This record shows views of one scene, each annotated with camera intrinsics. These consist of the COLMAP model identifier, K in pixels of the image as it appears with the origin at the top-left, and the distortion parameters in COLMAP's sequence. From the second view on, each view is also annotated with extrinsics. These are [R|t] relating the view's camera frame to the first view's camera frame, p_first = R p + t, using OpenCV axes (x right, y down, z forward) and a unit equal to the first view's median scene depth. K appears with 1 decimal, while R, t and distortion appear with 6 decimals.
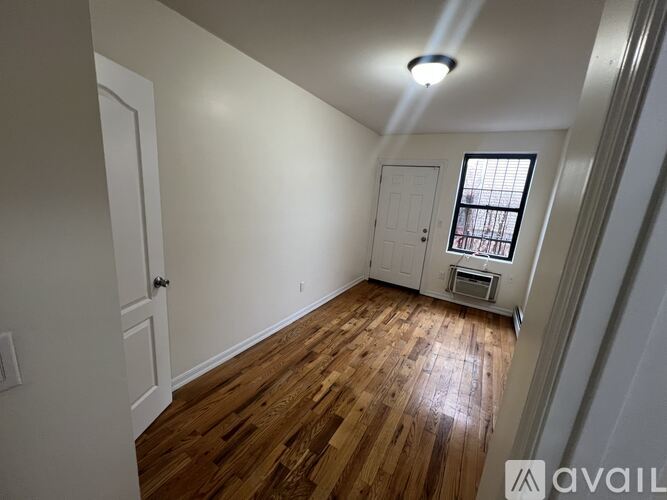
lens RADIAL K [[266.3, 0, 331.4], [0, 266.3, 250.7], [0, 0, 1]] dist [0.000888, 0.000061]
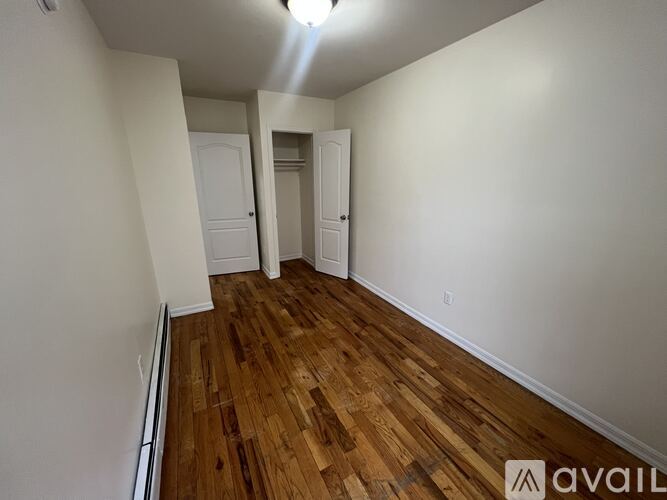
lens RADIAL K [[266.3, 0, 331.3], [0, 266.3, 251.8], [0, 0, 1]] dist [0.000888, 0.000061]
pose [[-0.508406, 0.168046, -0.844561, 0.932427], [-0.227145, 0.919867, 0.319766, -0.211012], [0.830619, 0.354409, -0.429495, 1.363219]]
